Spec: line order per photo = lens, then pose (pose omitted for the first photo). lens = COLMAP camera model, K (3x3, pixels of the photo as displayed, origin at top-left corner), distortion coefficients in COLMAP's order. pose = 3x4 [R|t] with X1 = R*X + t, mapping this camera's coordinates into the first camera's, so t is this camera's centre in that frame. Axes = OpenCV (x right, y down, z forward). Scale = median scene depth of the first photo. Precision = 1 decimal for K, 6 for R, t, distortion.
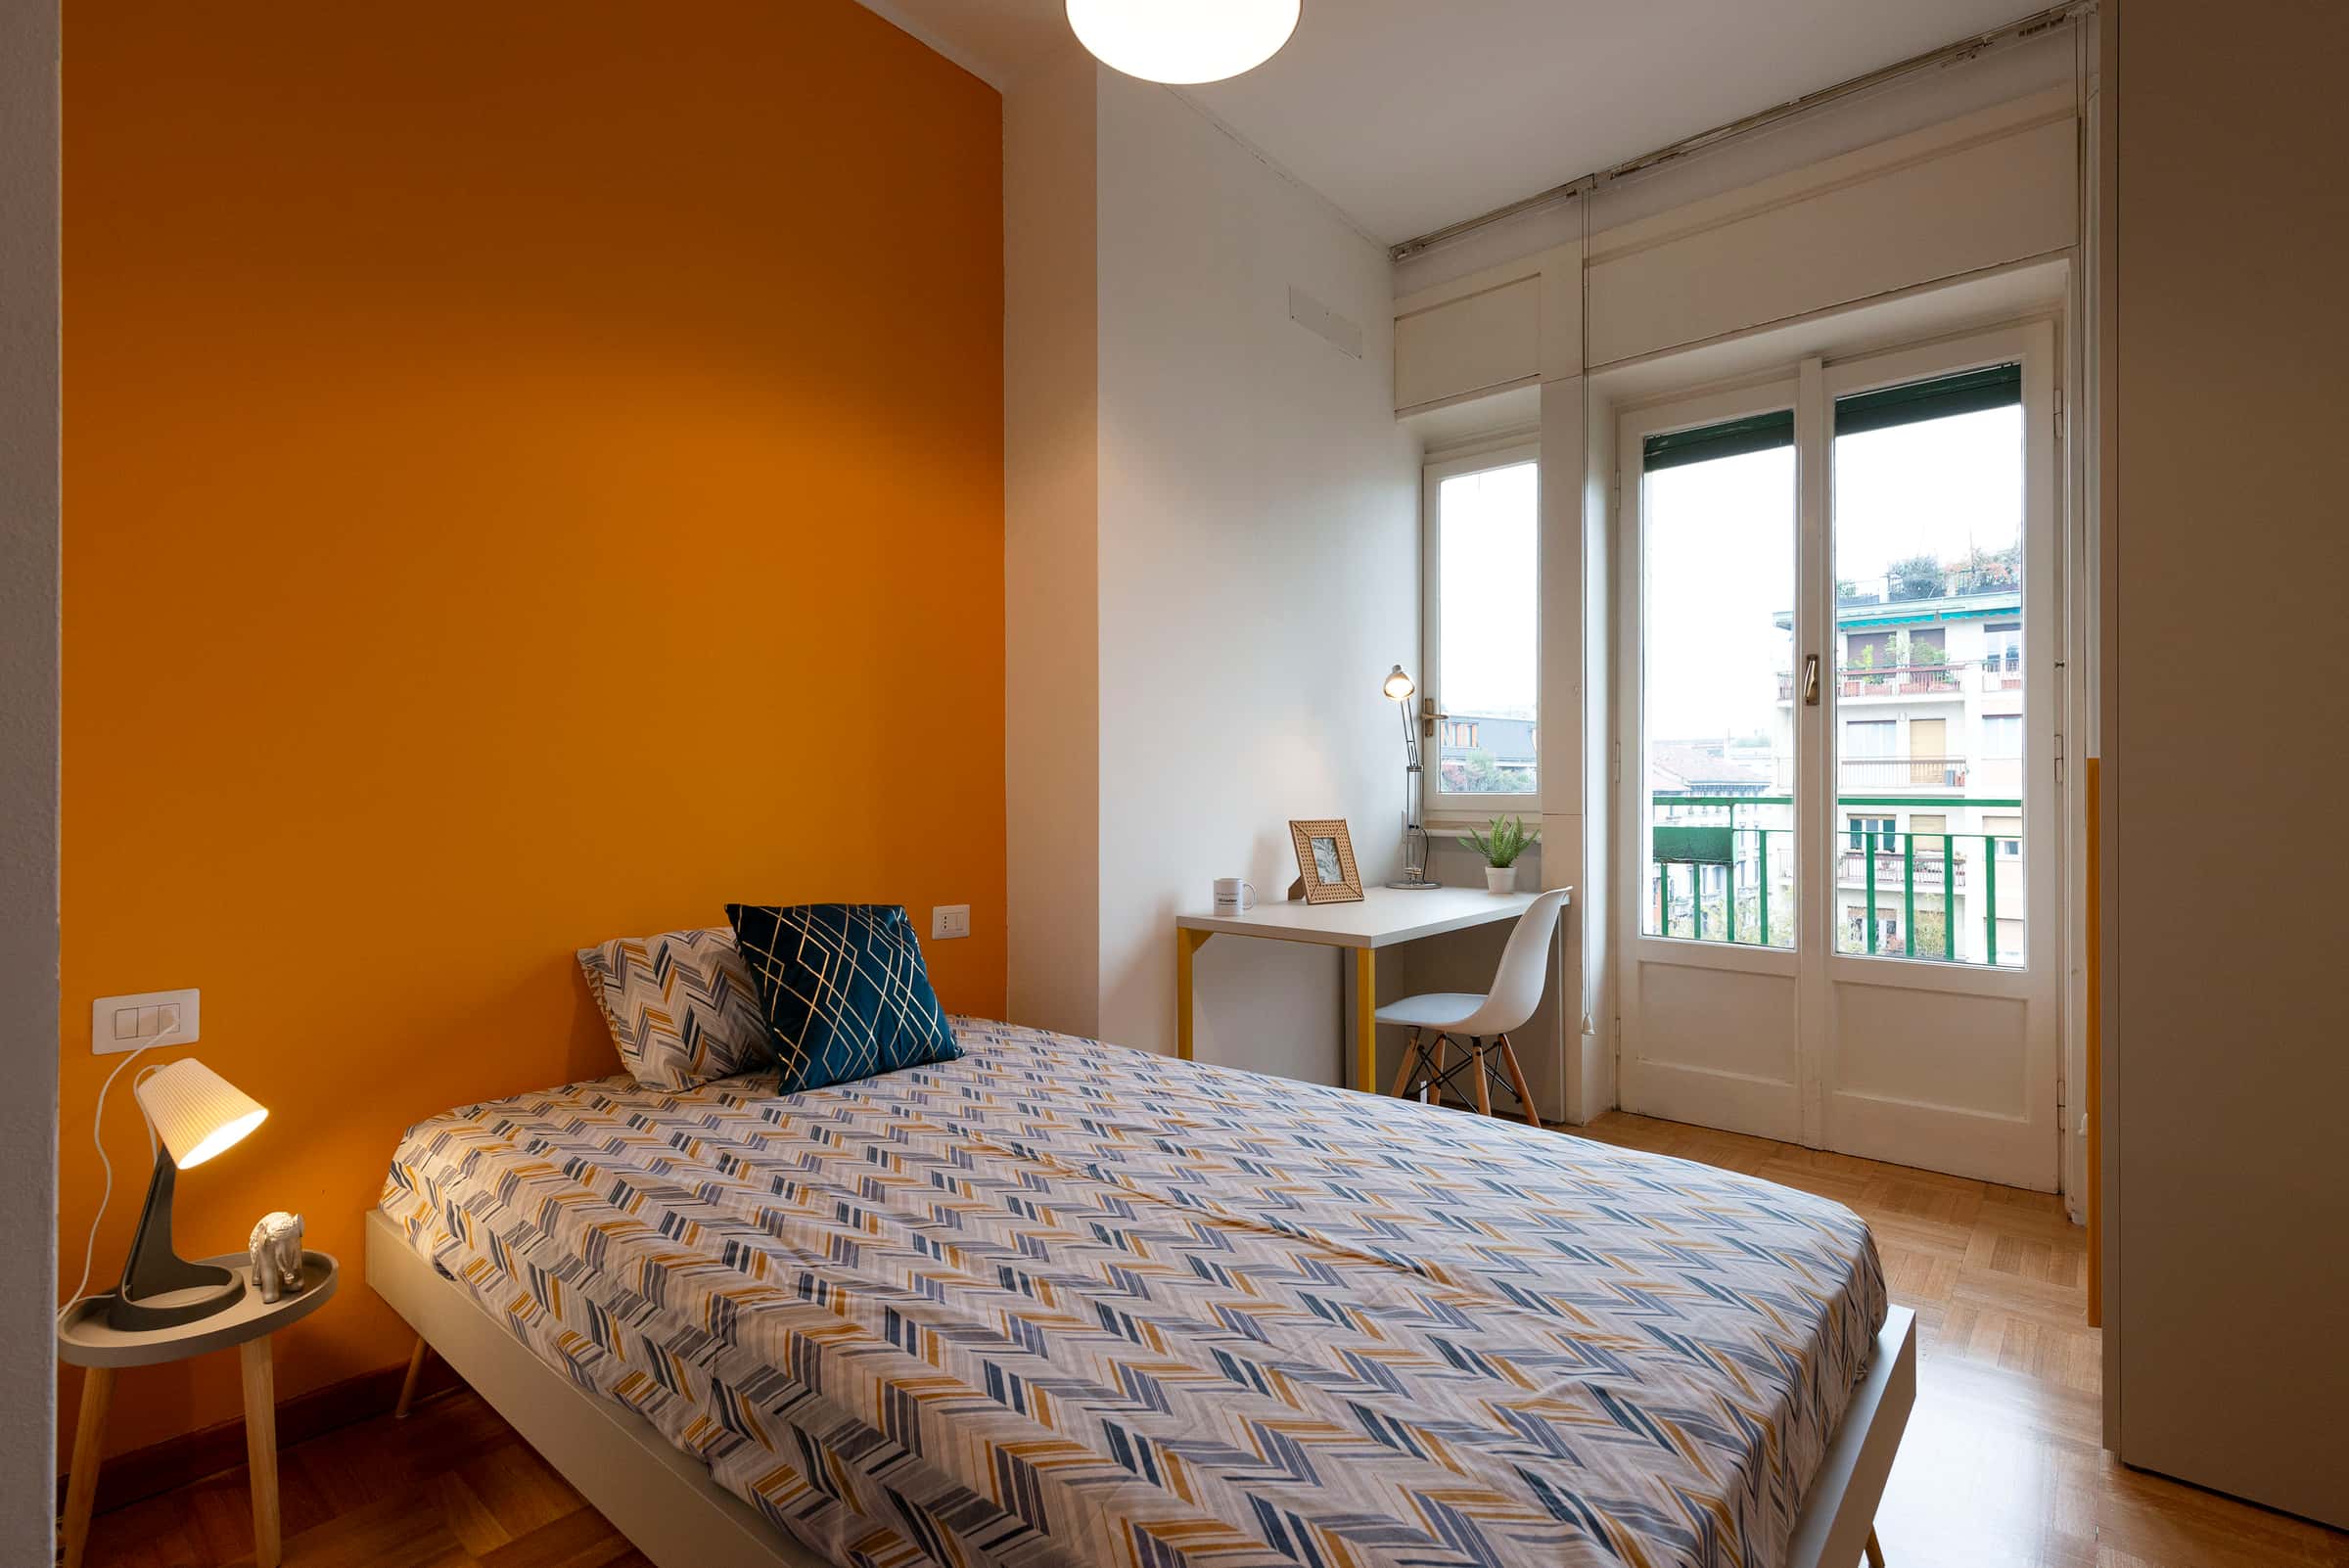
lens RADIAL K [[1111.6, 0, 1174.5], [0, 1111.6, 784.0], [0, 0, 1]] dist [0.012905, -0.000532]
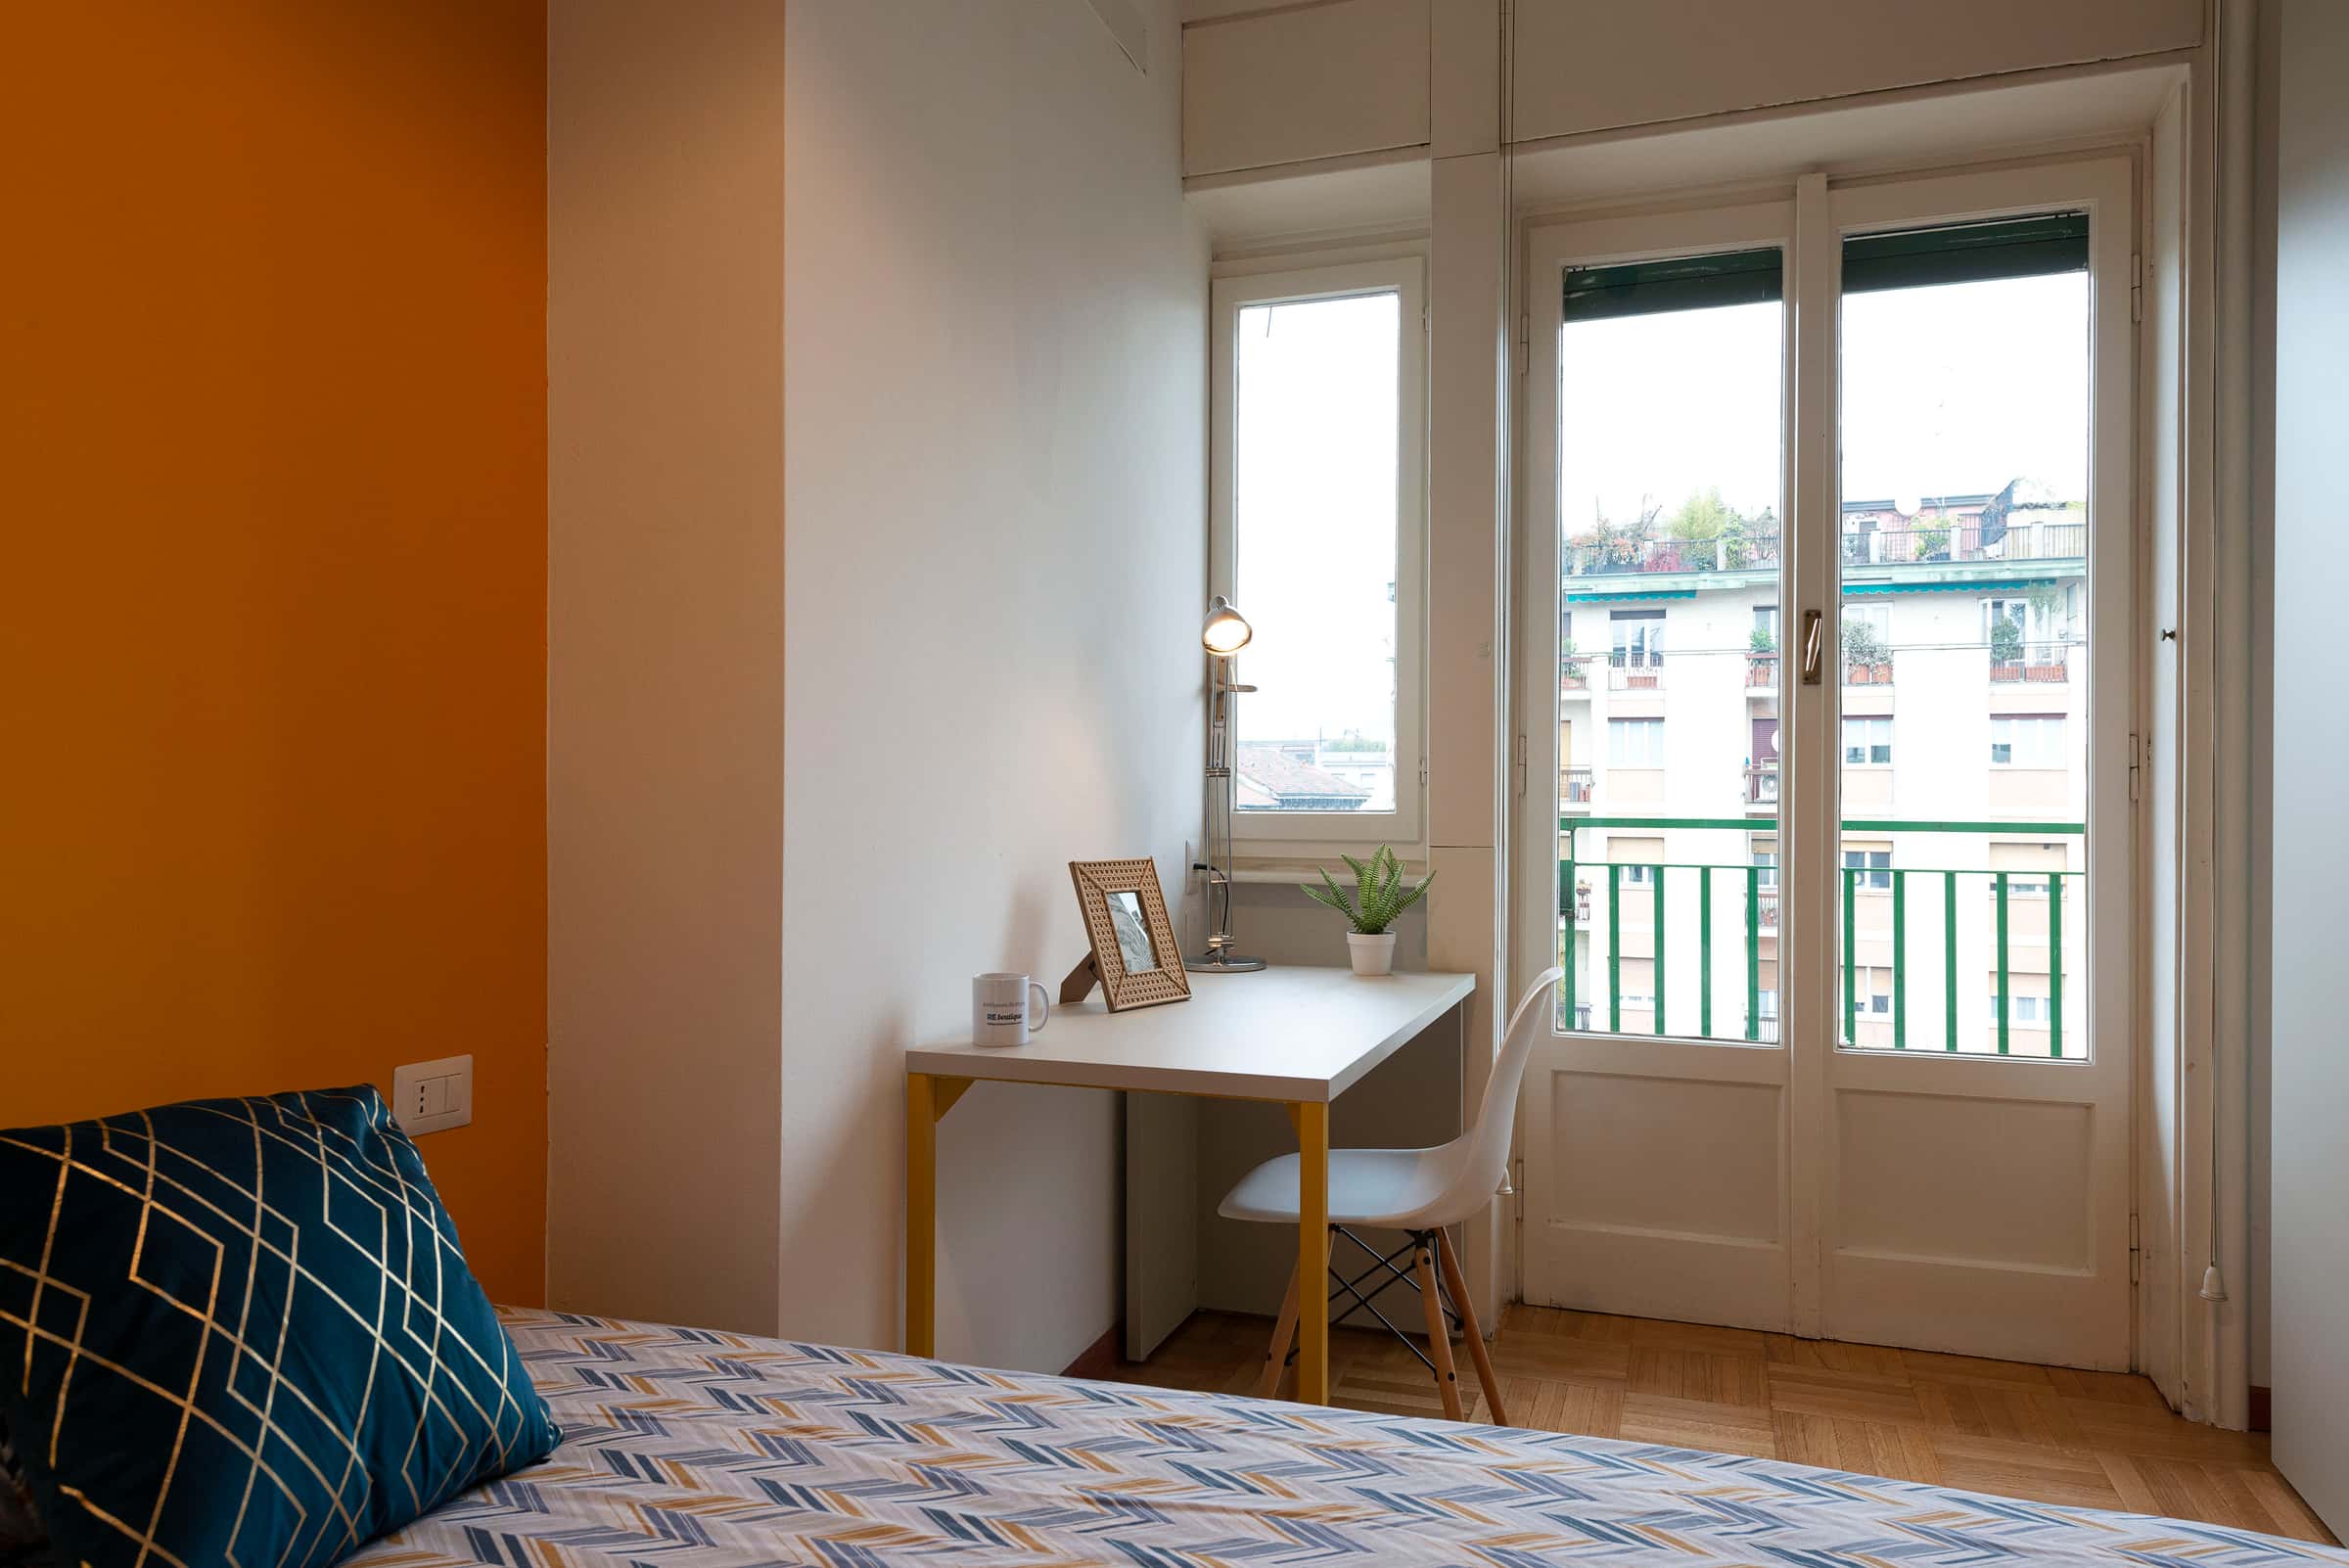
lens RADIAL K [[1567.7, 0, 1187.4], [0, 1567.7, 790.2], [0, 0, 1]] dist [0.013914, -0.004631]
pose [[0.930762, 0.006068, 0.365576, -0.195863], [-0.004820, 0.999979, -0.004327, -0.000289], [-0.365595, 0.002265, 0.930771, 0.374128]]
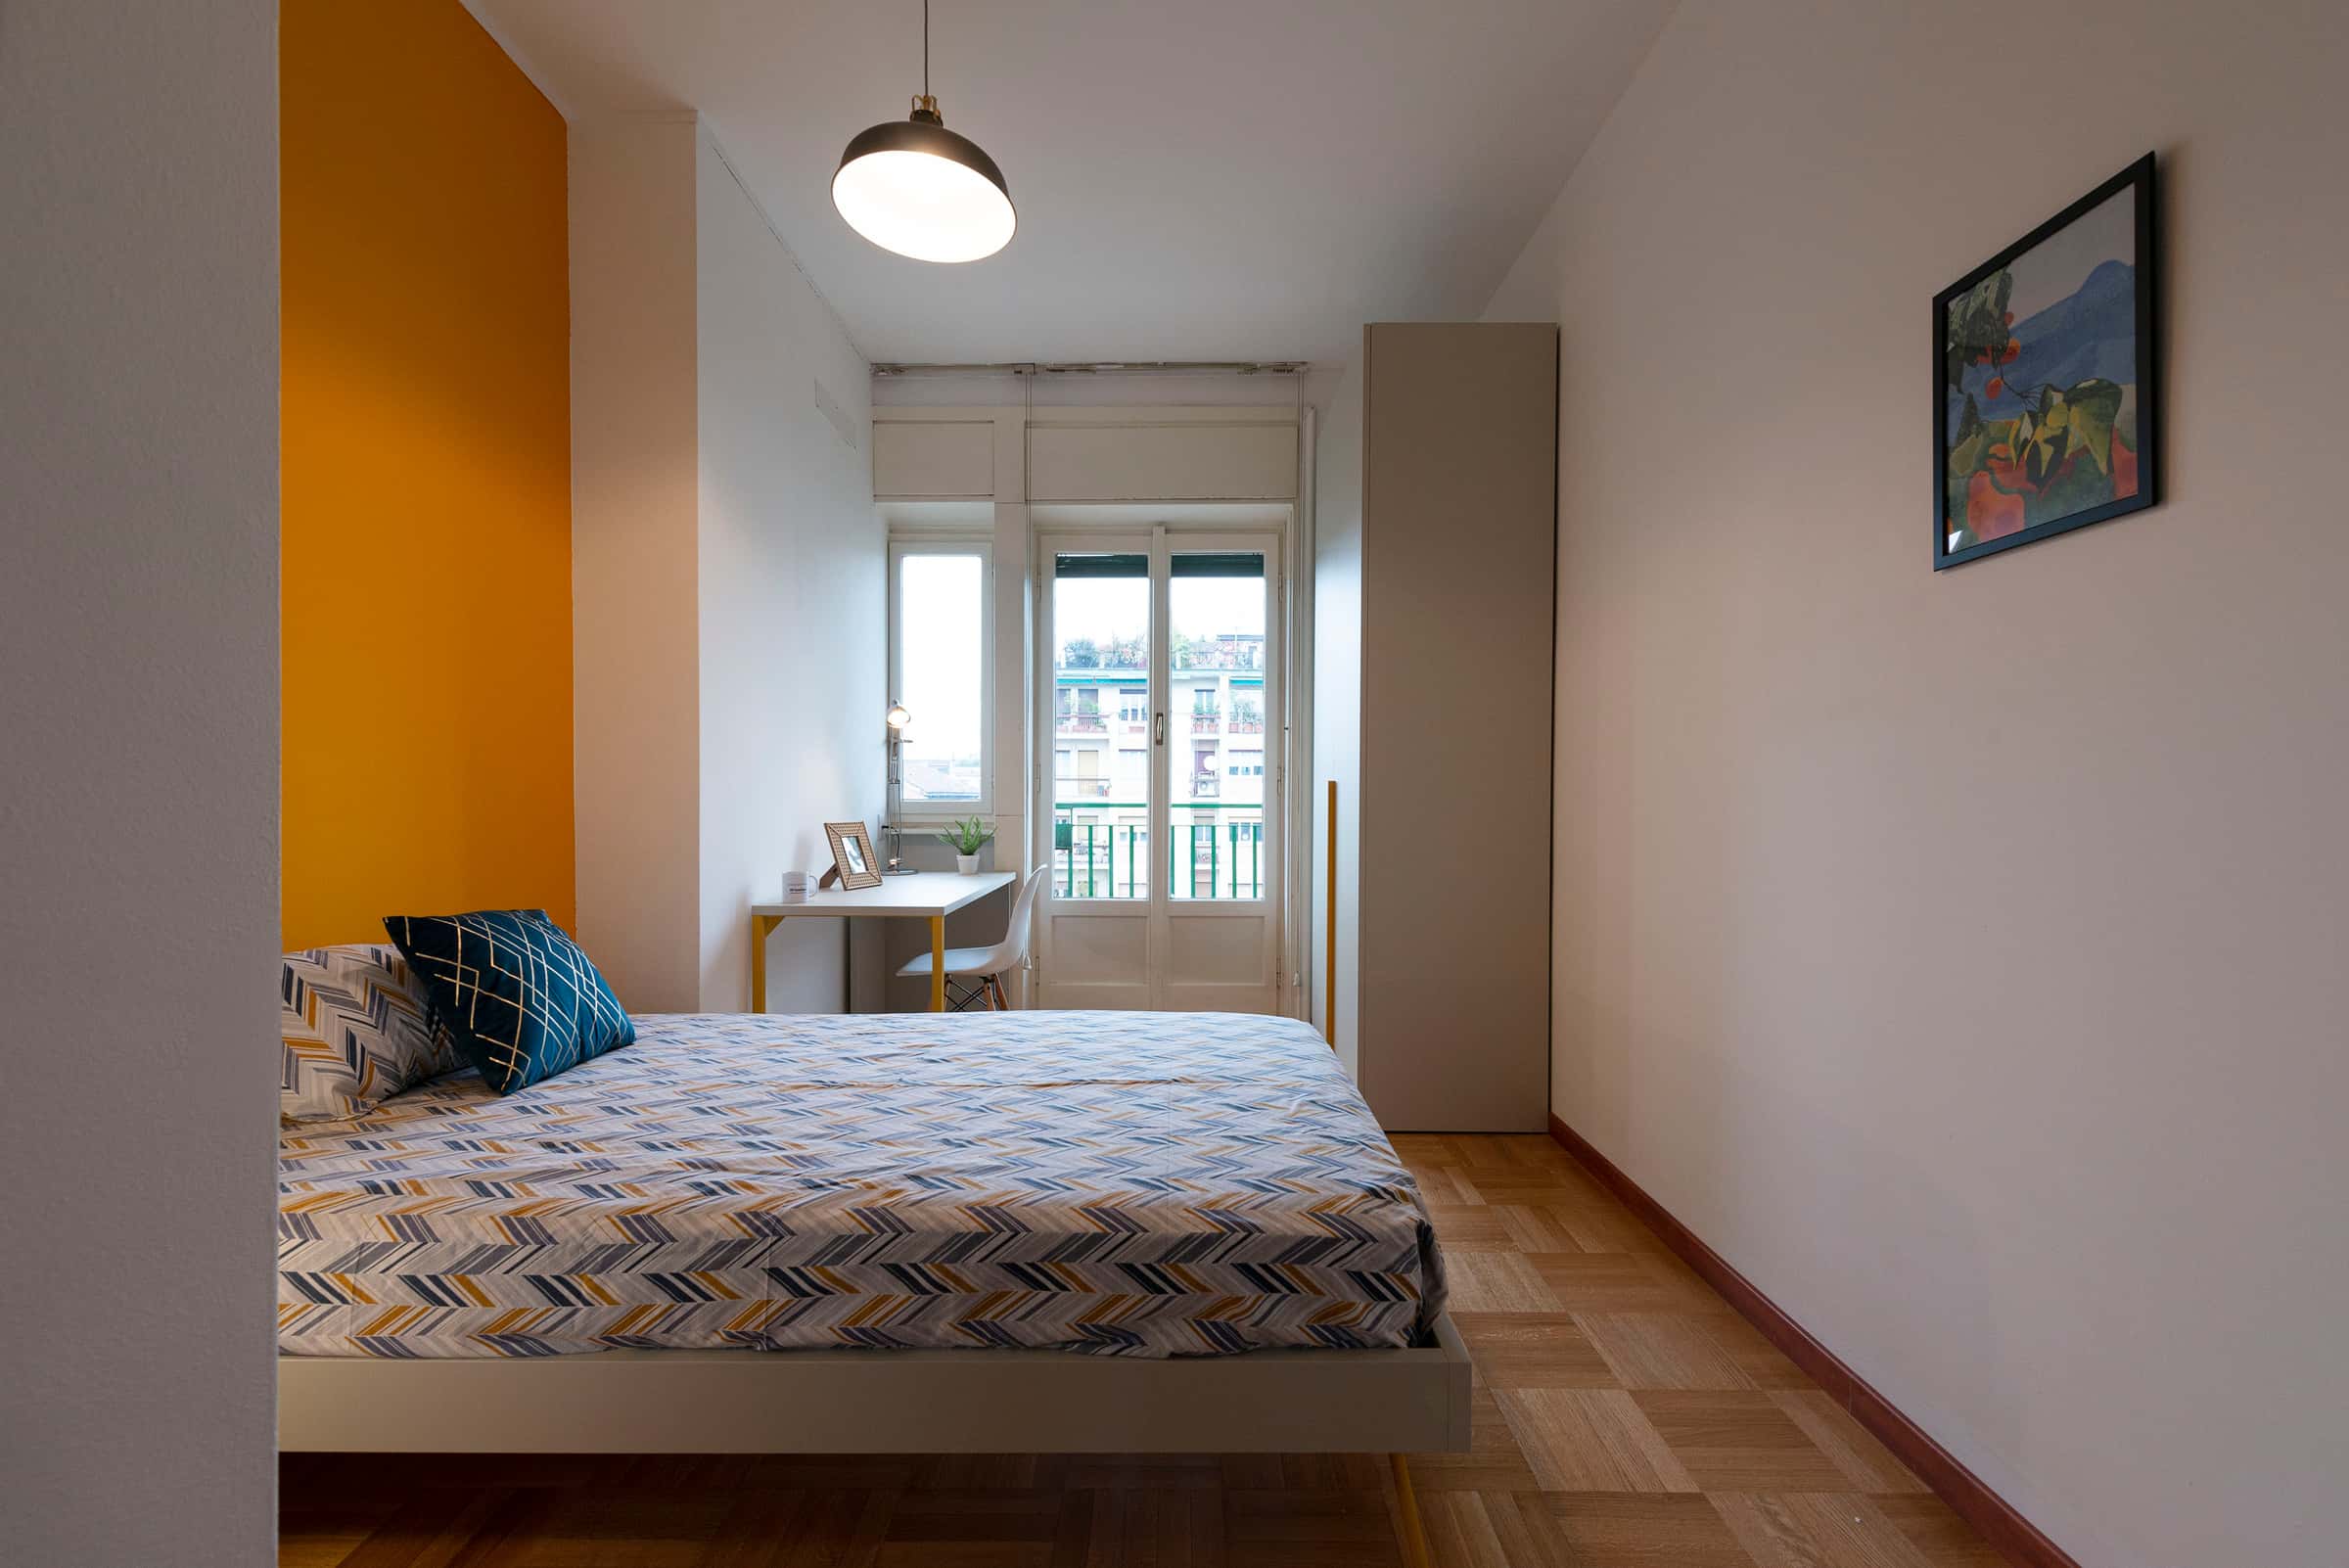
lens RADIAL K [[922.1, 0, 1178.8], [0, 922.1, 811.1], [0, 0, 1]] dist [0.015379, -0.007201]
pose [[0.765925, -0.008541, 0.642874, -0.379598], [-0.003379, 0.999844, 0.017310, 0.001481], [-0.642922, -0.015430, 0.765777, -0.039690]]
